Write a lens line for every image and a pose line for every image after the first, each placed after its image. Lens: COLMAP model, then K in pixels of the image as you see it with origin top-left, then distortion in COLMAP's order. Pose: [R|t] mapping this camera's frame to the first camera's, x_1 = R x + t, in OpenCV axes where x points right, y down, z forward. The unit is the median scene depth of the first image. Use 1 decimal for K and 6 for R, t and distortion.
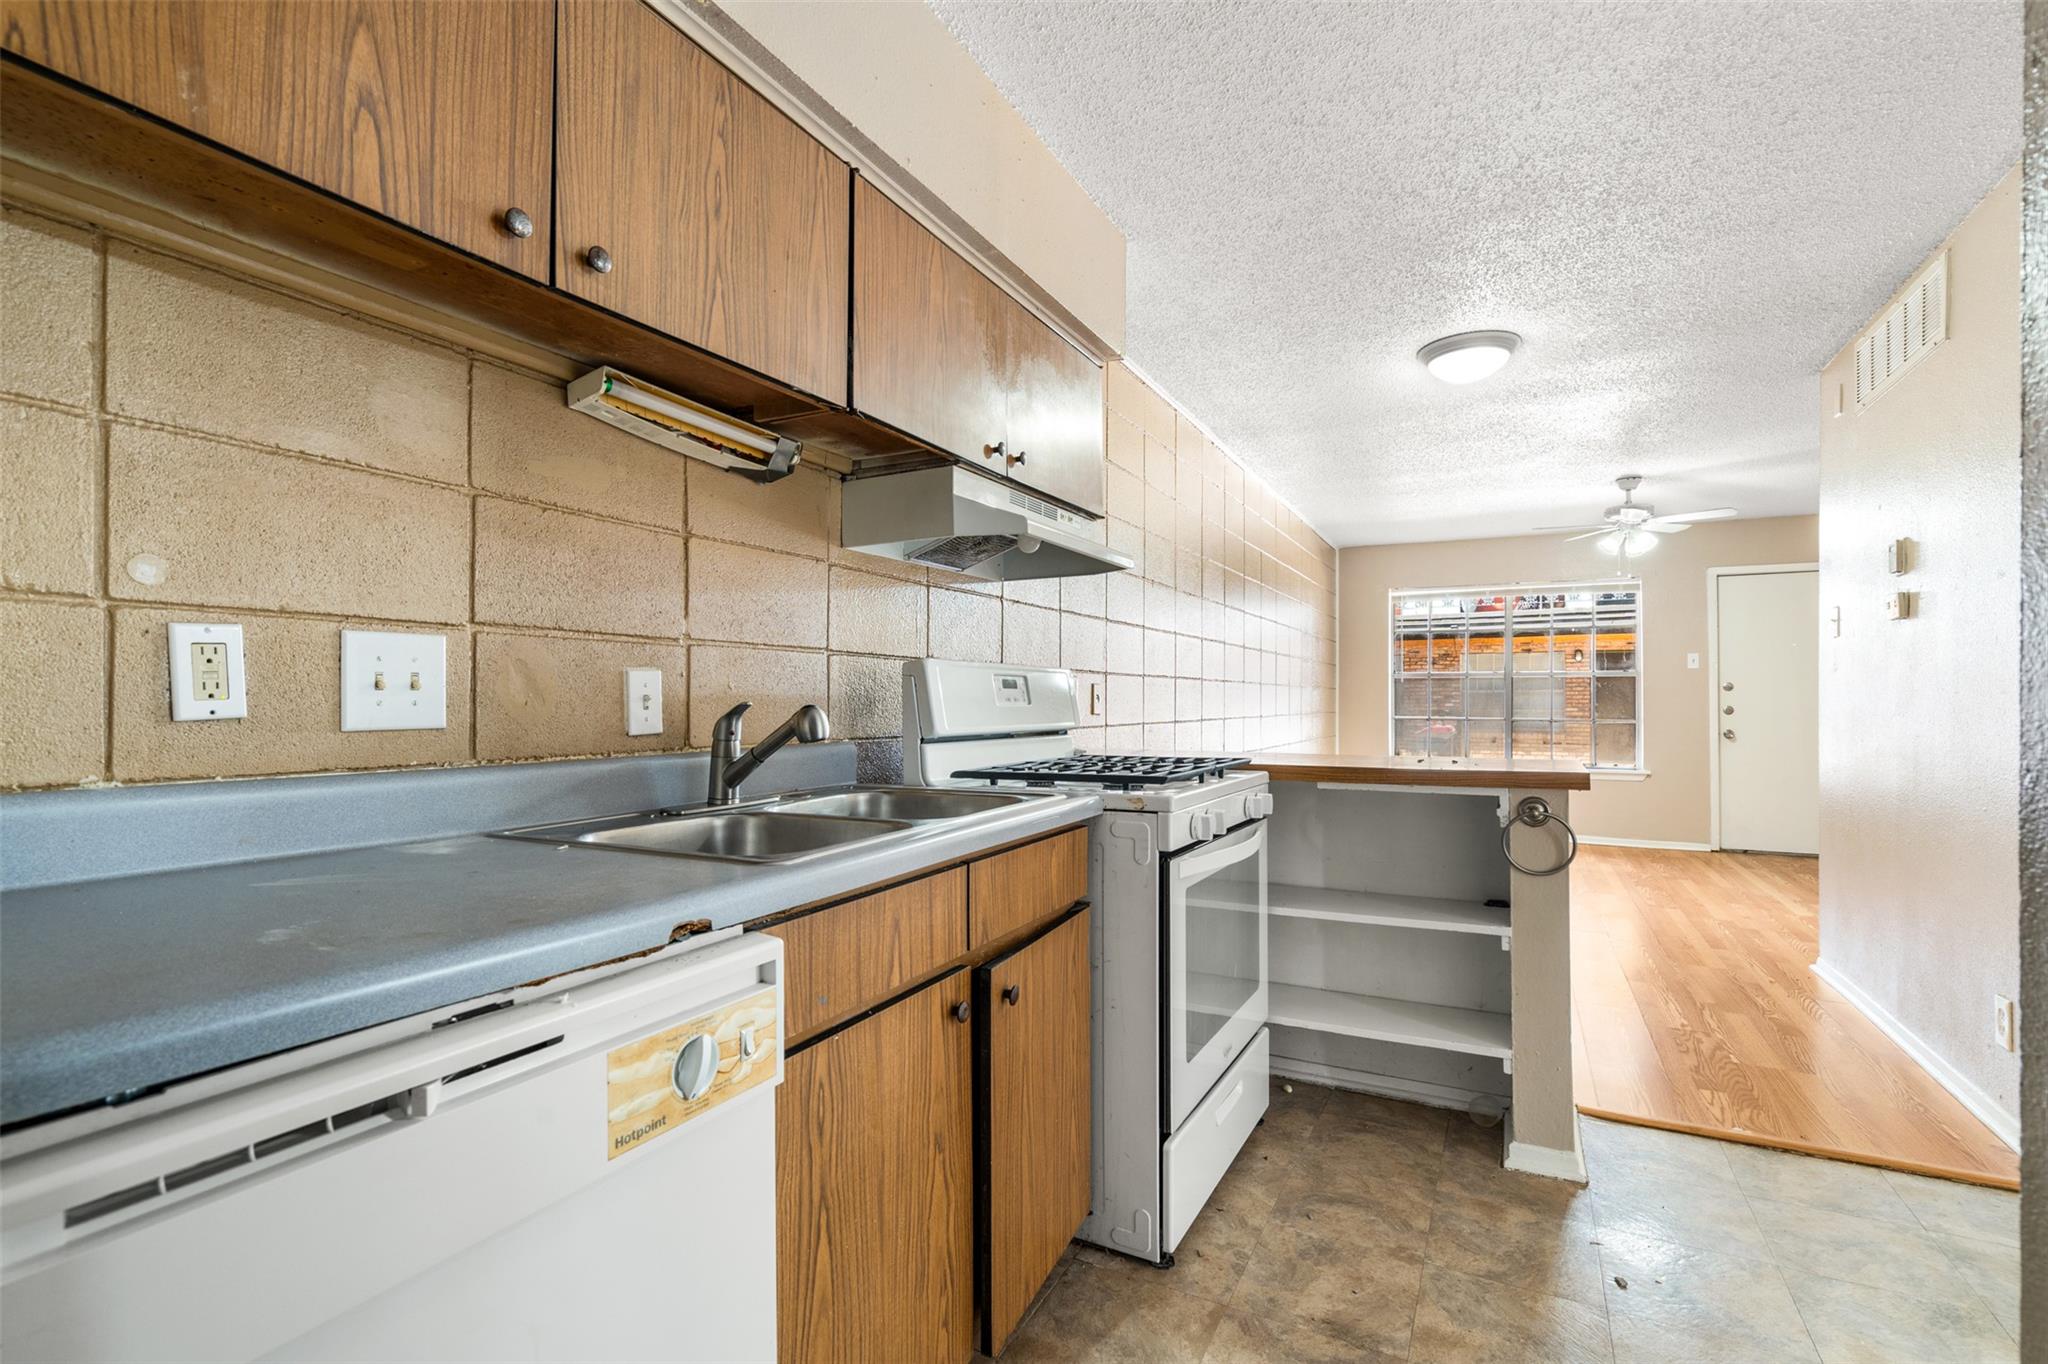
lens RADIAL K [[929.9, 0, 1018.6], [0, 929.9, 686.9], [0, 0, 1]] dist [-0.006980, 0.001515]
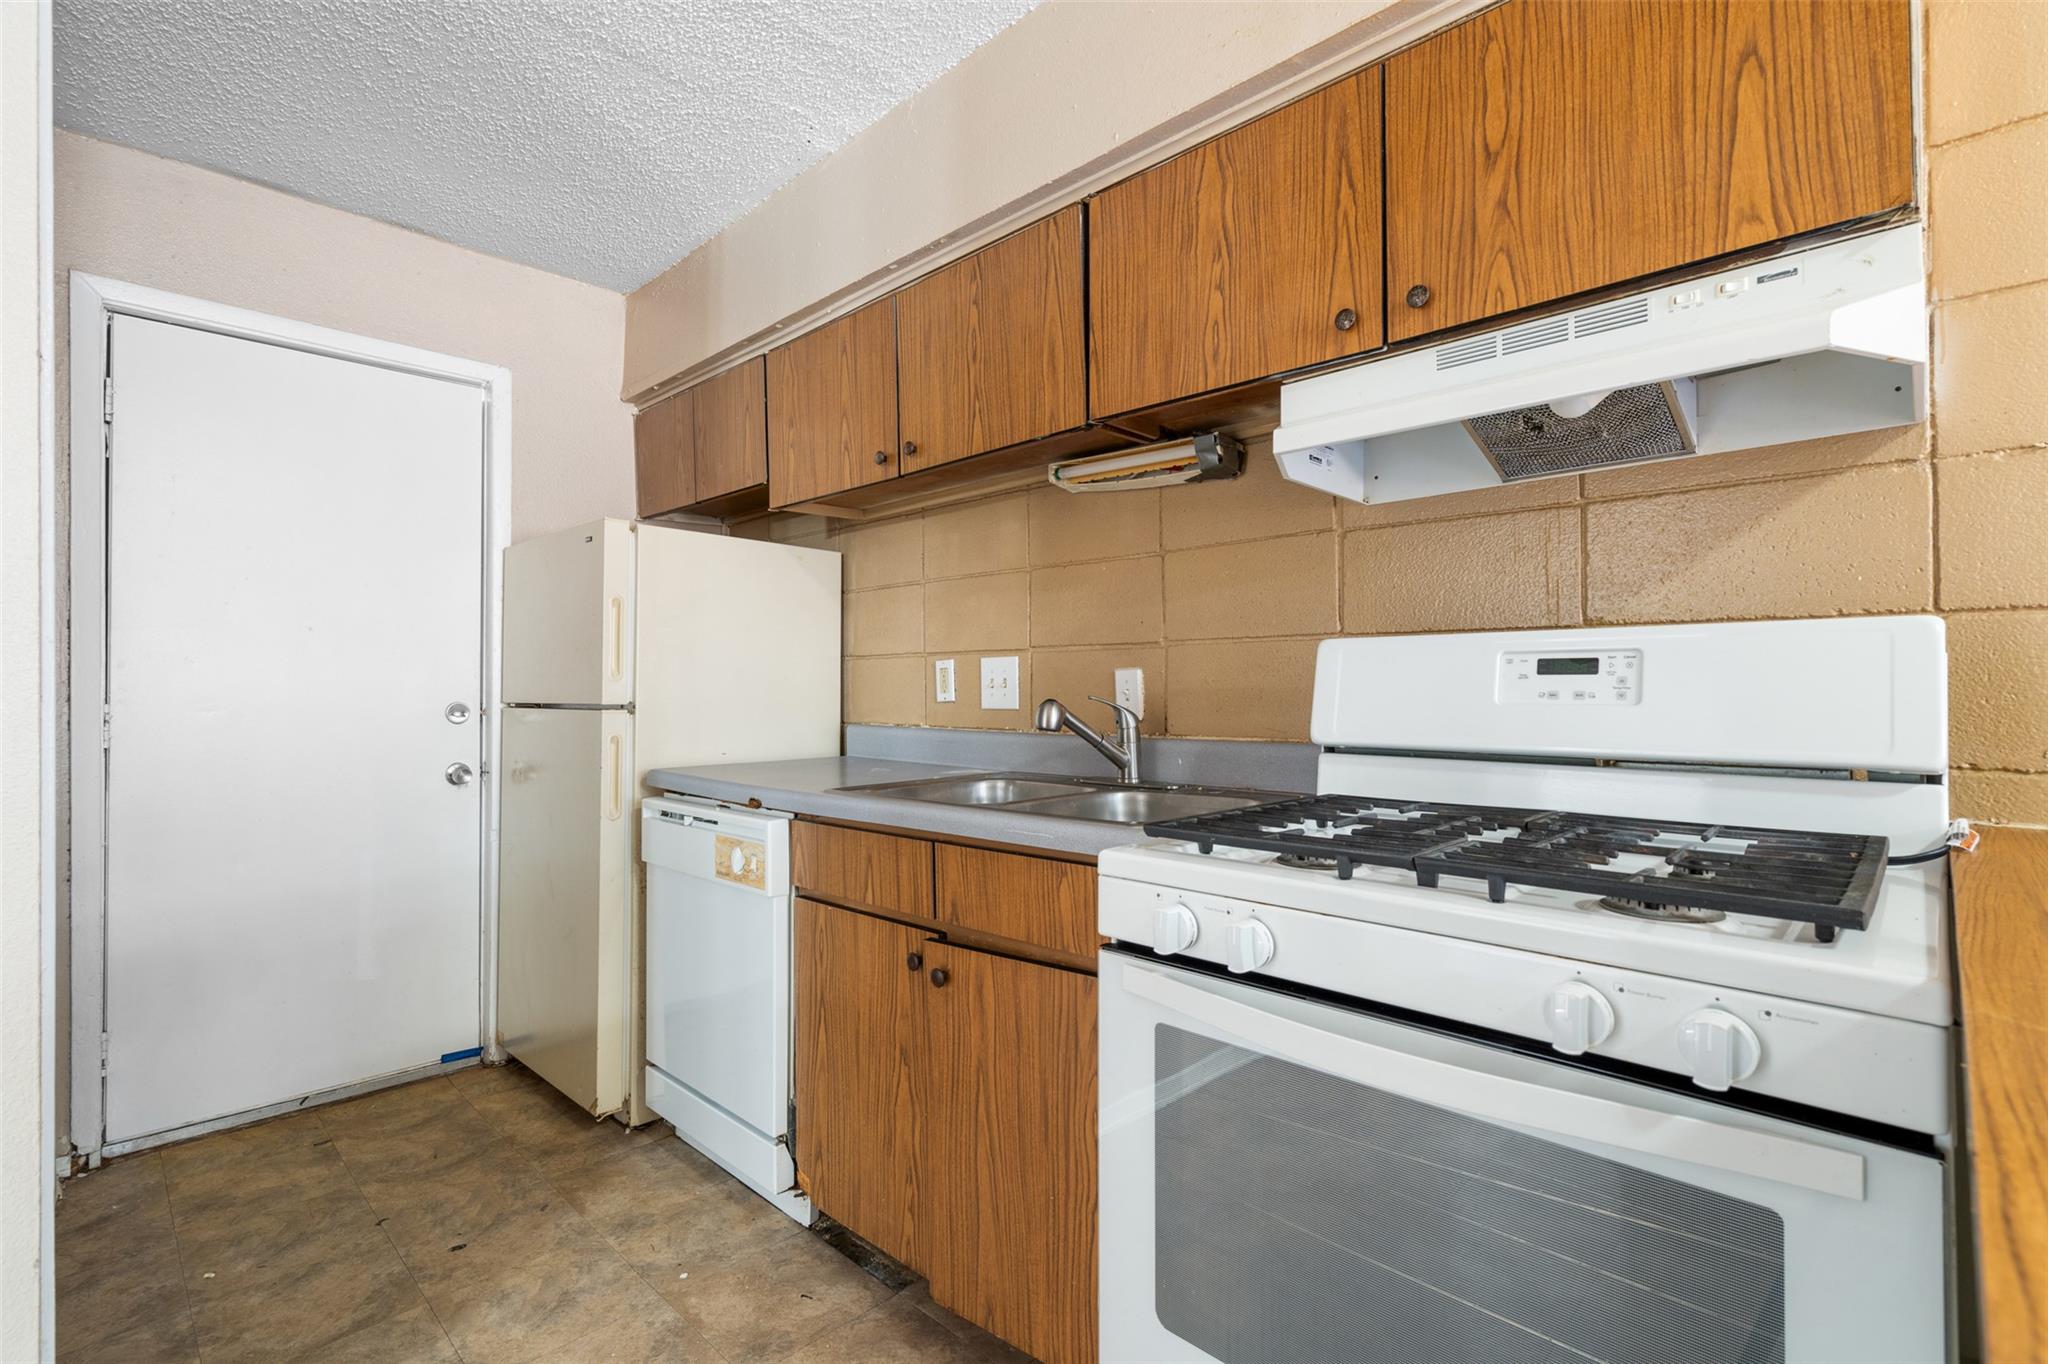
lens RADIAL K [[929.9, 0, 1037.3], [0, 929.9, 669.1], [0, 0, 1]] dist [-0.006980, 0.001515]
pose [[-0.267737, -0.015459, -0.963368, 0.962929], [0.020096, 0.999564, -0.021625, 0.006687], [0.963283, -0.025149, -0.267309, 1.367434]]
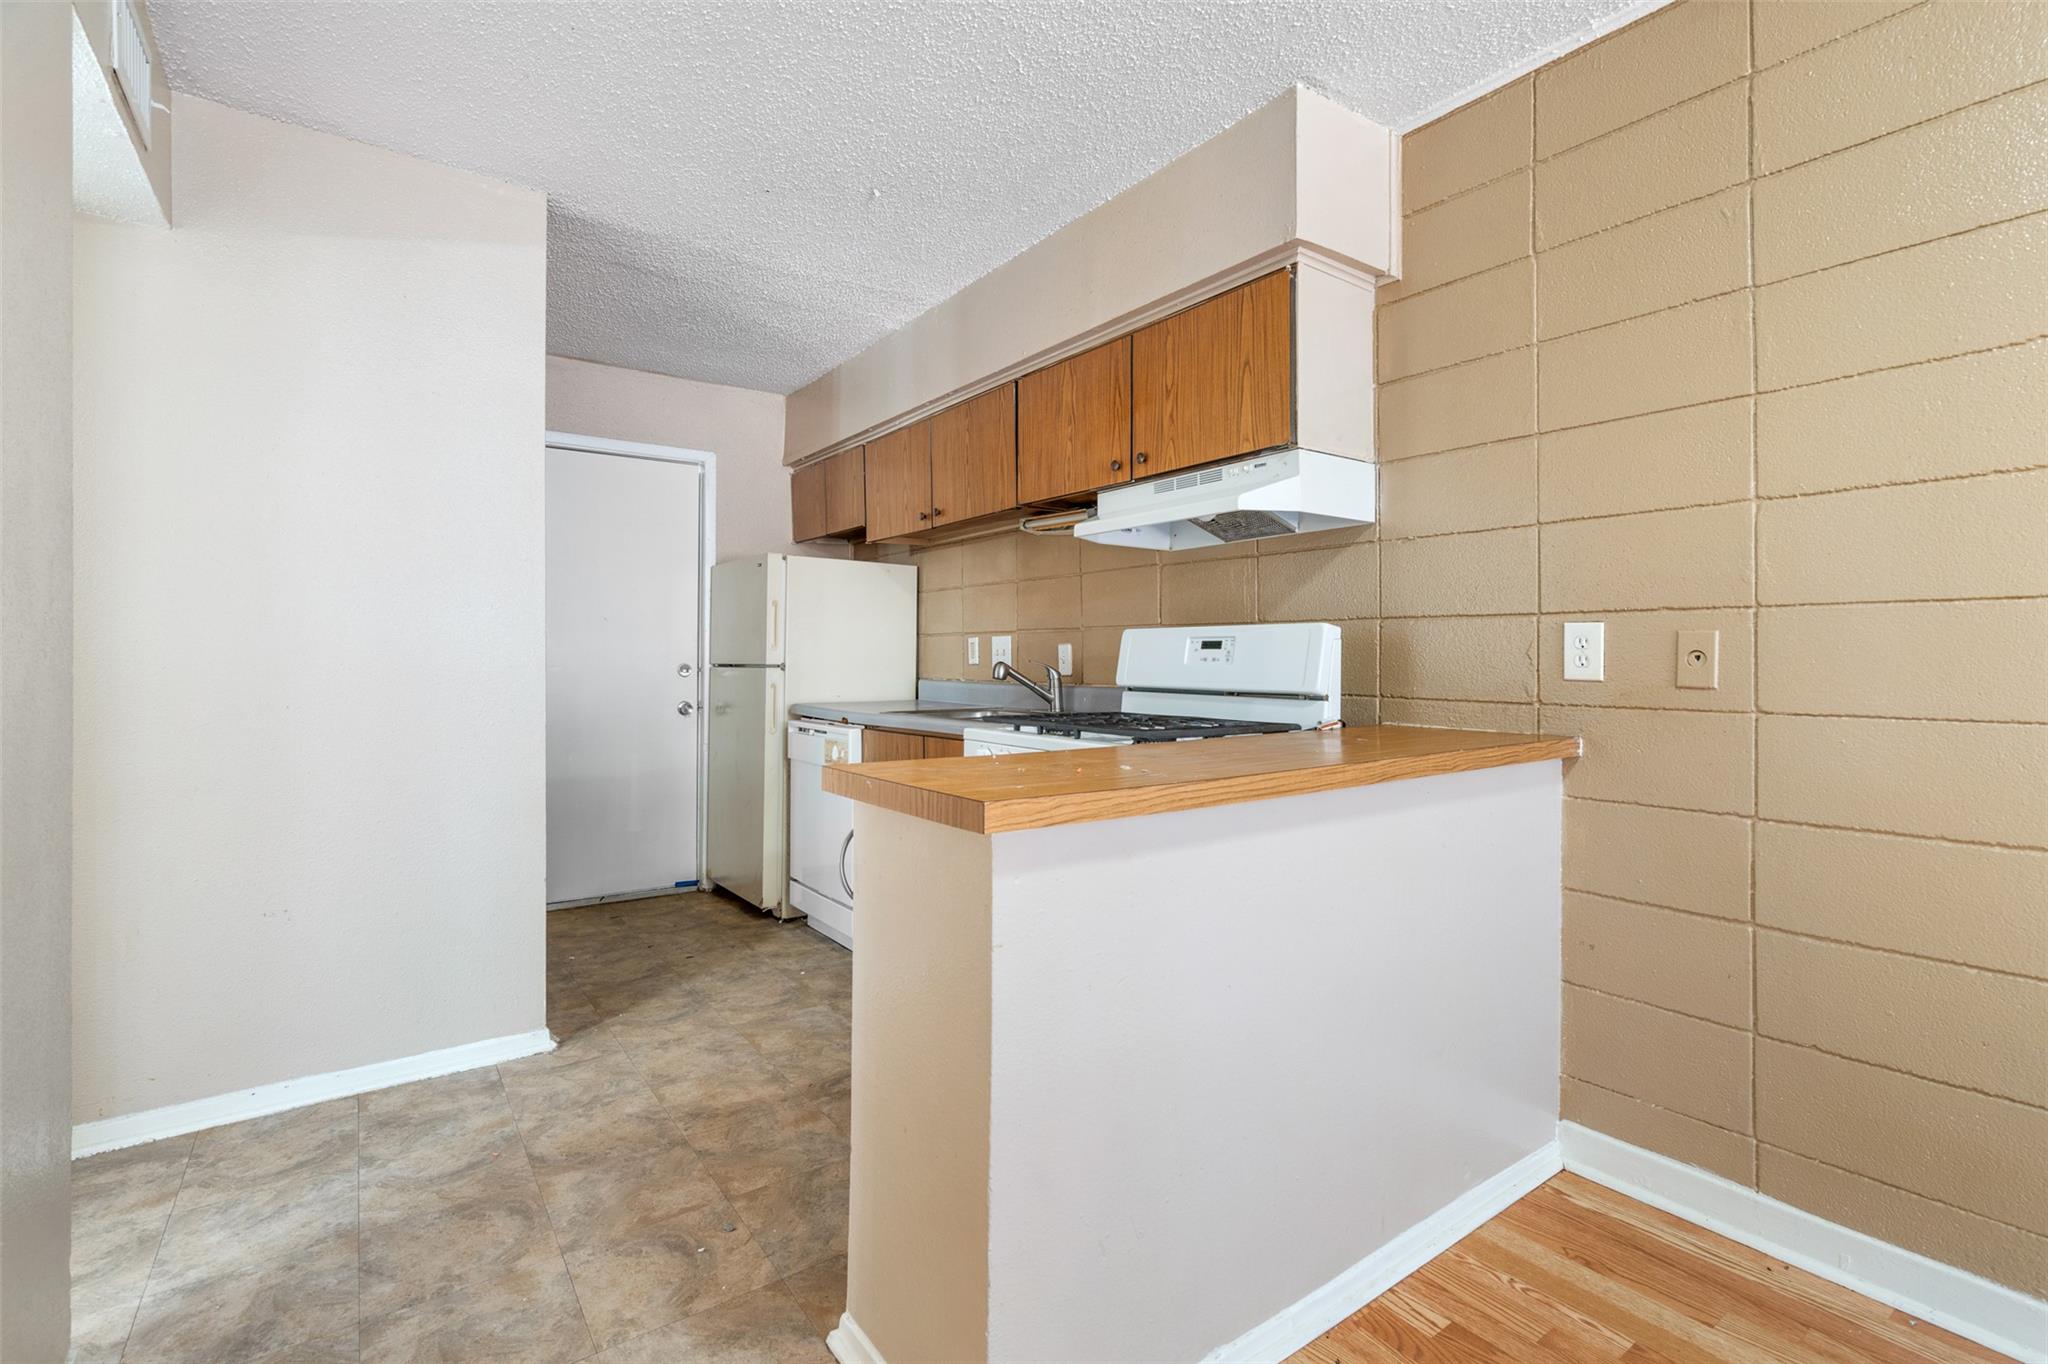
lens RADIAL K [[929.9, 0, 1044.0], [0, 929.9, 639.0], [0, 0, 1]] dist [-0.006980, 0.001515]
pose [[-0.429360, -0.015037, -0.903008, 1.689097], [0.015347, 0.999596, -0.023943, 0.020631], [0.903003, -0.024139, -0.428956, 2.080039]]
